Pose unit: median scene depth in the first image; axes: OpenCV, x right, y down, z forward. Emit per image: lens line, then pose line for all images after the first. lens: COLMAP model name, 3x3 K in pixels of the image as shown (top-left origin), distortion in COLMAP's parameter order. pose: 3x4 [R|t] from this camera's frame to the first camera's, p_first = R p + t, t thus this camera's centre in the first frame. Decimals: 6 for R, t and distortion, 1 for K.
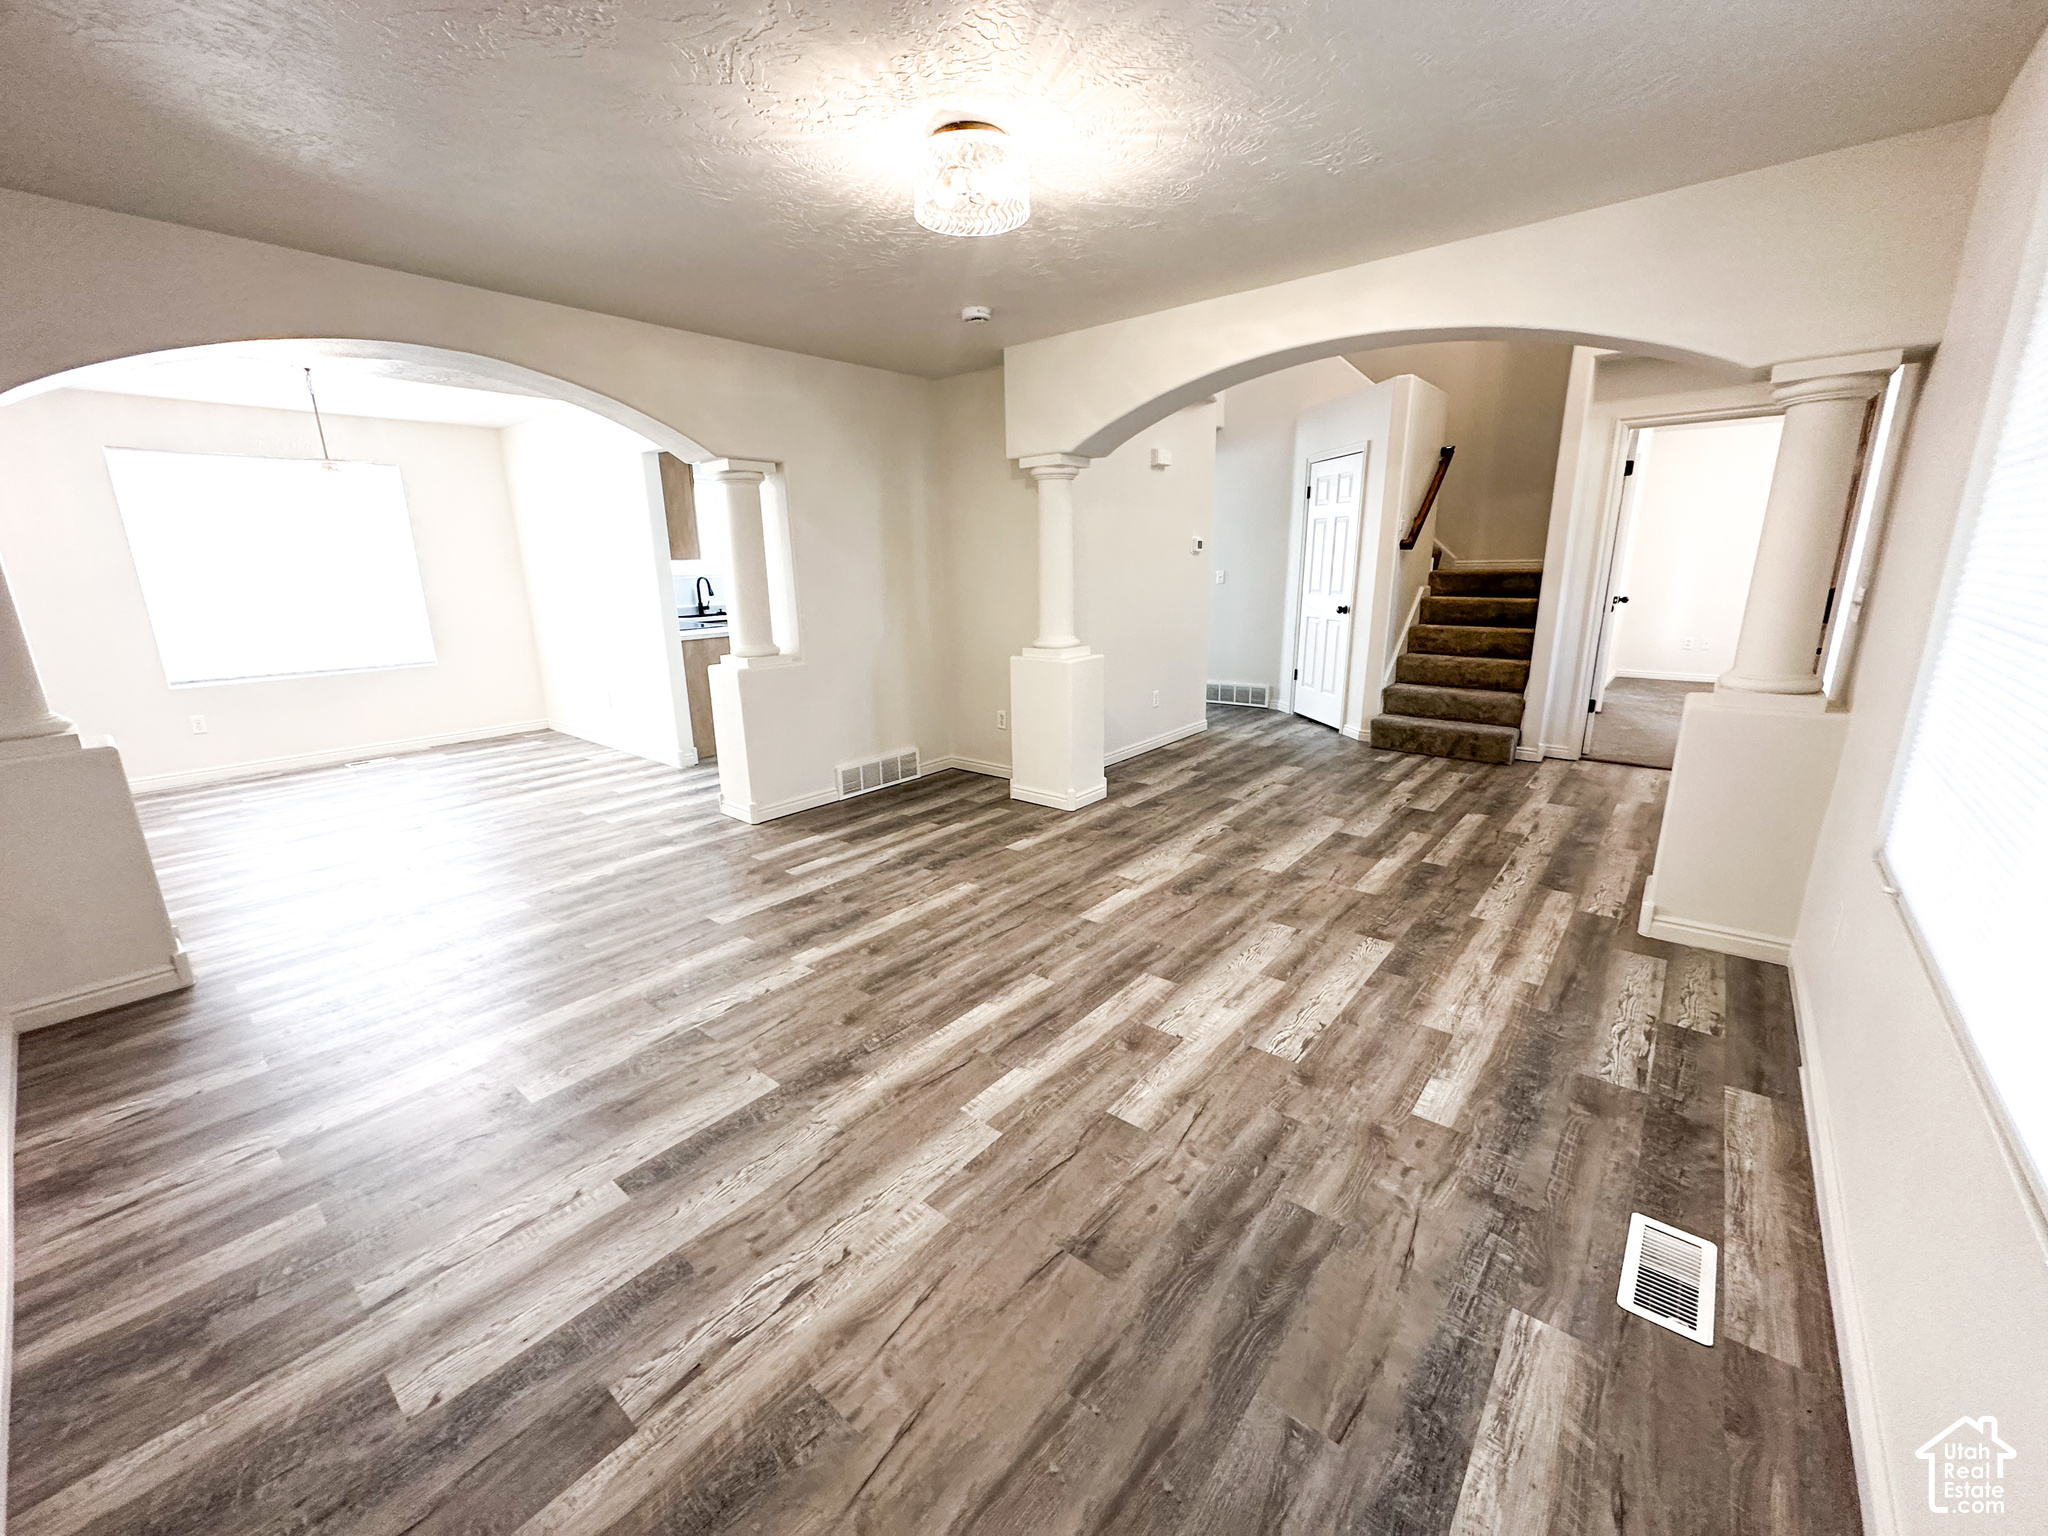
lens RADIAL K [[815.8, 0, 1027.0], [0, 815.8, 768.1], [0, 0, 1]] dist [-0.005766, 0.001414]
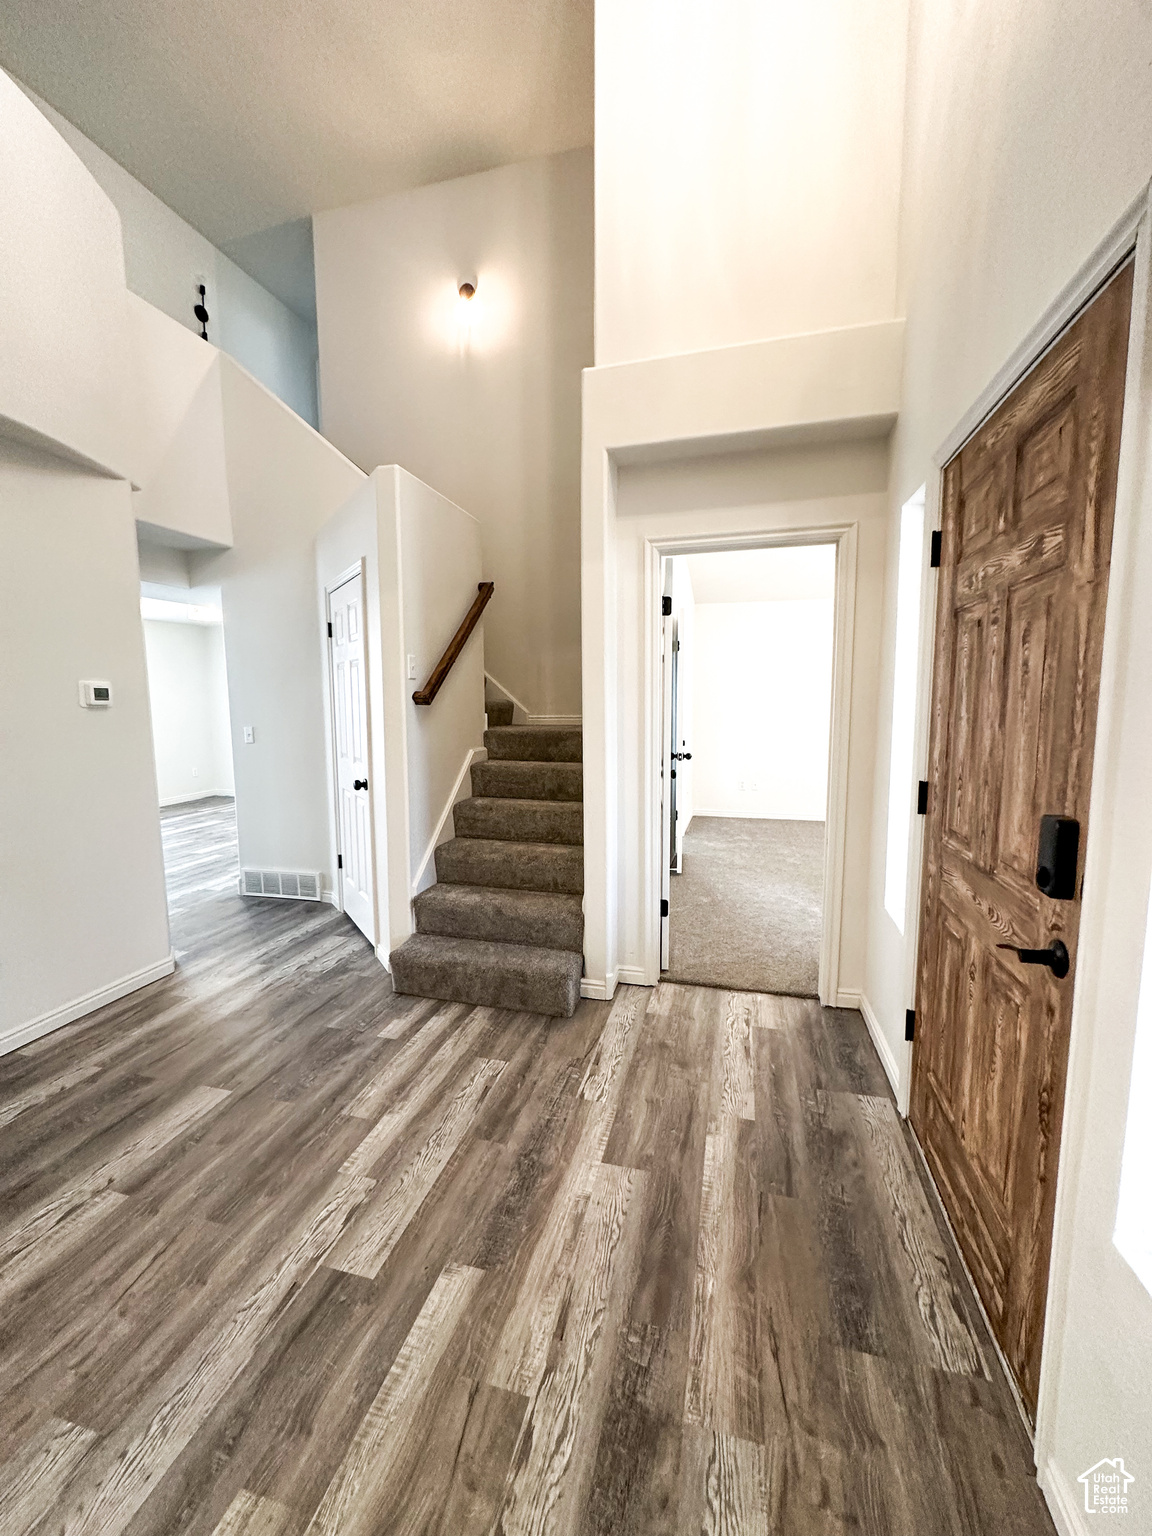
lens RADIAL K [[611.9, 0, 574.6], [0, 611.9, 764.8], [0, 0, 1]] dist [-0.005766, 0.001414]
pose [[0.911269, -0.034782, 0.410340, 0.562941], [0.095193, 0.987231, -0.127721, -0.208473], [-0.400658, 0.155449, 0.902945, 0.722430]]
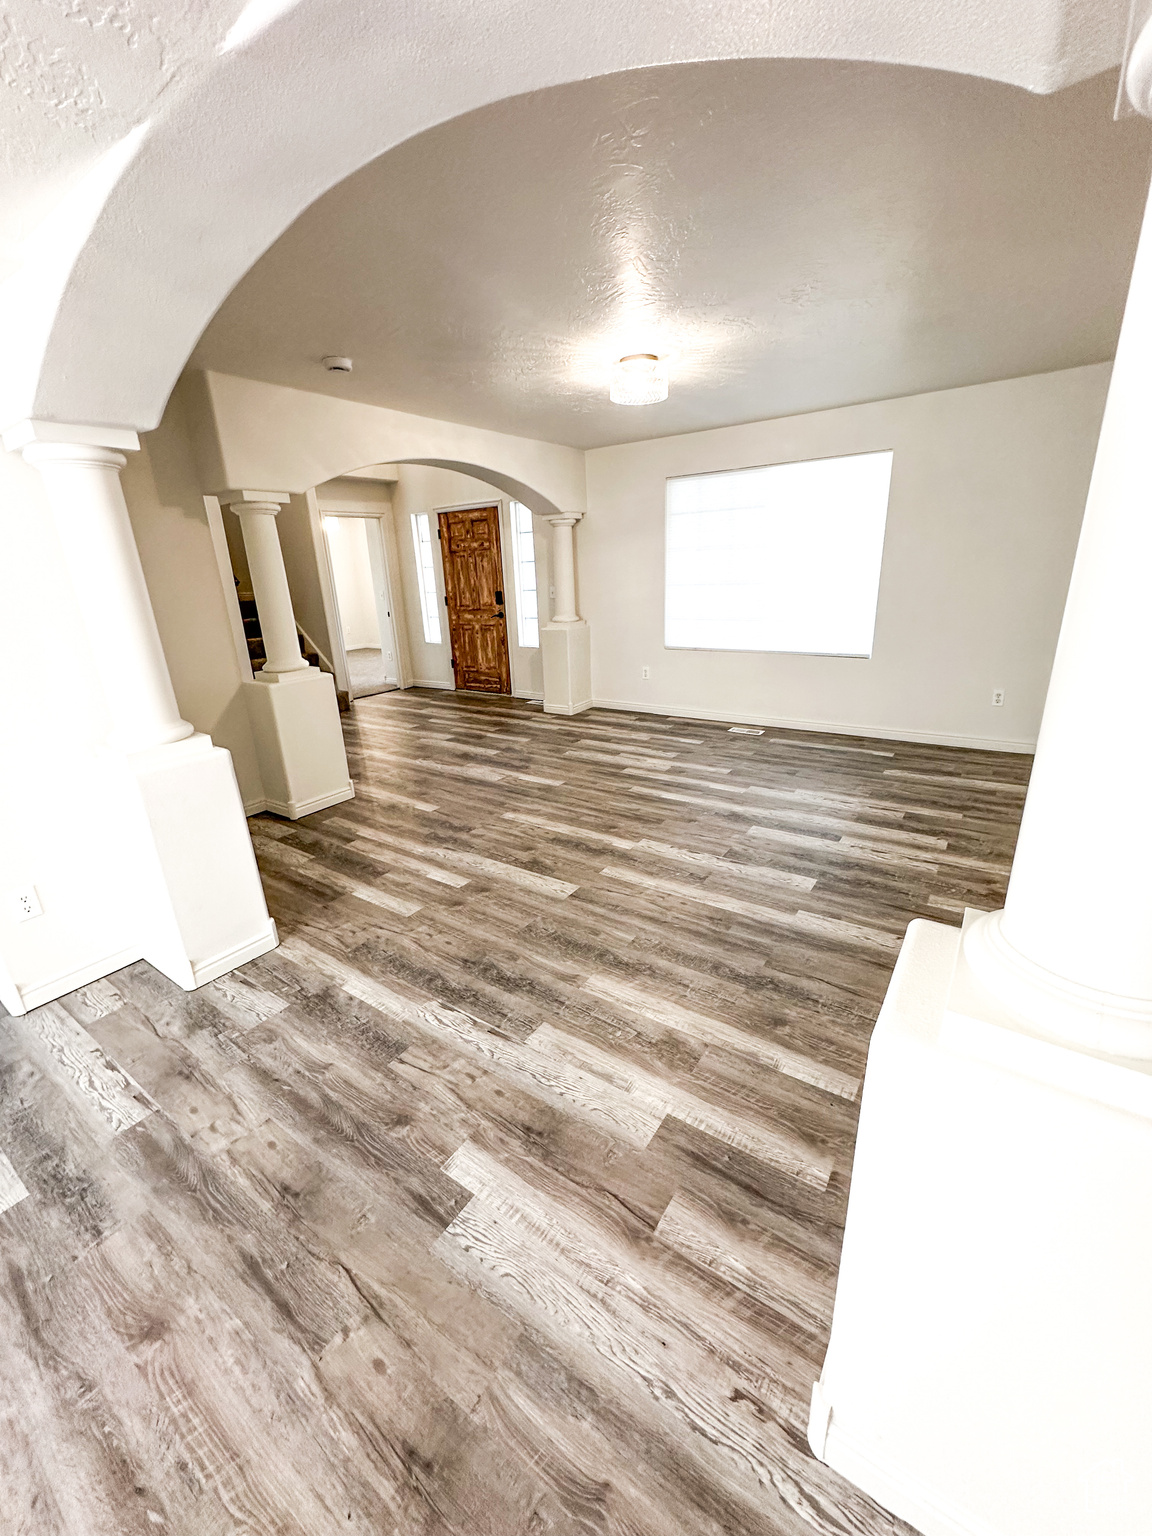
lens RADIAL K [[611.9, 0, 562.5], [0, 611.9, 760.3], [0, 0, 1]] dist [-0.005766, 0.001414]
pose [[-0.064647, -0.282058, 0.957217, -1.018674], [0.293268, 0.911495, 0.288392, -0.209900], [-0.953842, 0.299365, 0.023793, 0.819085]]
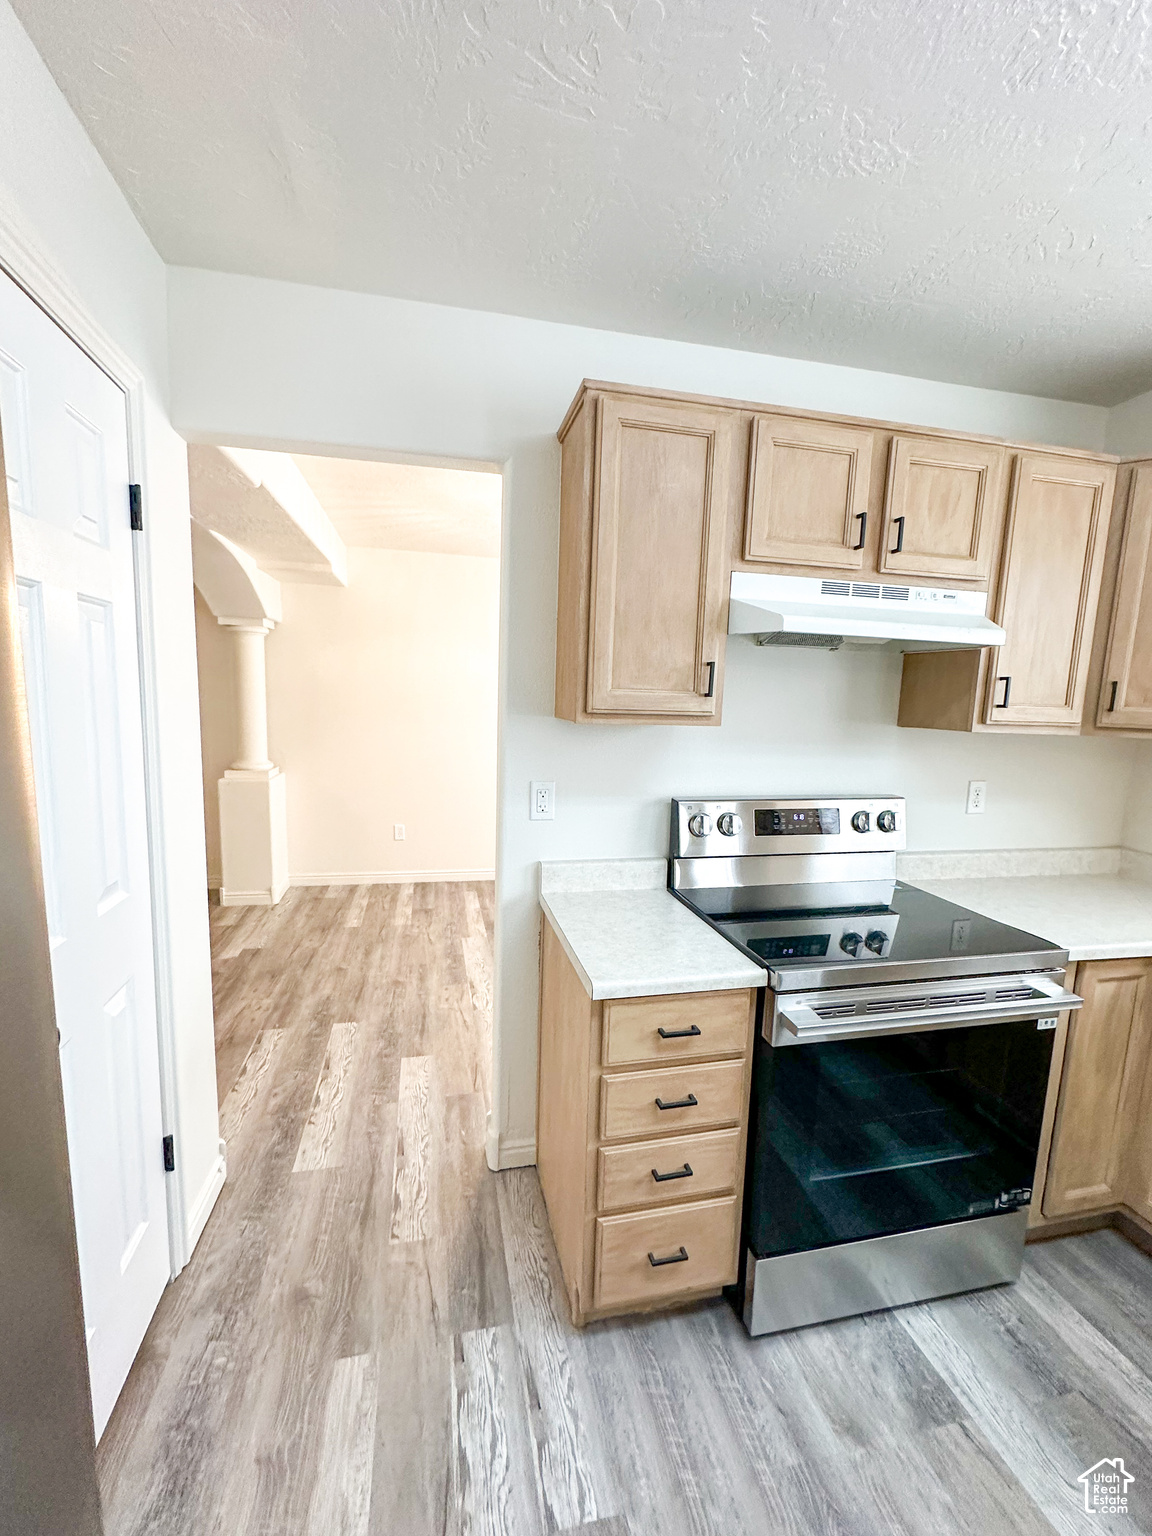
lens RADIAL K [[611.9, 0, 572.2], [0, 611.9, 785.8], [0, 0, 1]] dist [-0.005766, 0.001414]
pose [[-0.617797, 0.111115, -0.778447, -0.308881], [-0.227817, 0.922215, 0.312439, -0.501138], [0.752613, 0.370368, -0.544428, 1.788188]]
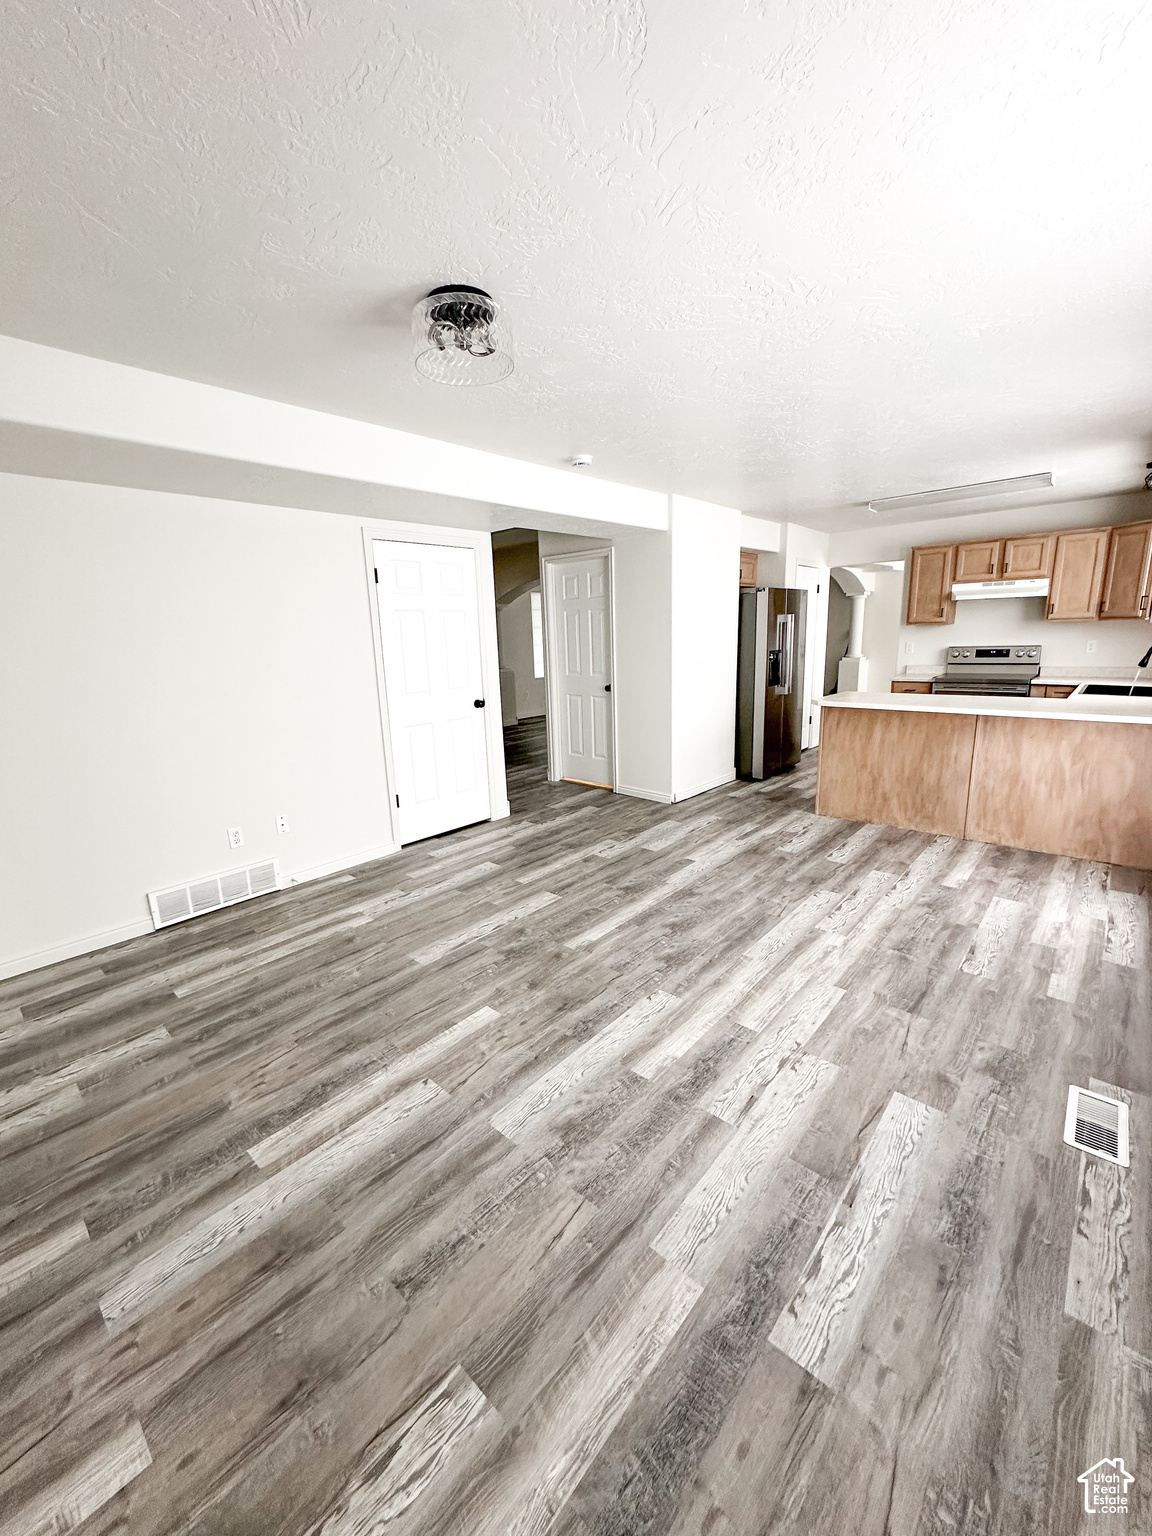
lens RADIAL K [[611.9, 0, 576.0], [0, 611.9, 764.6], [0, 0, 1]] dist [-0.005766, 0.001414]
pose [[-0.998391, 0.040623, 0.039561, 0.247875], [0.054339, 0.884789, 0.462812, -0.916541], [-0.016202, 0.464217, -0.885573, 3.285400]]
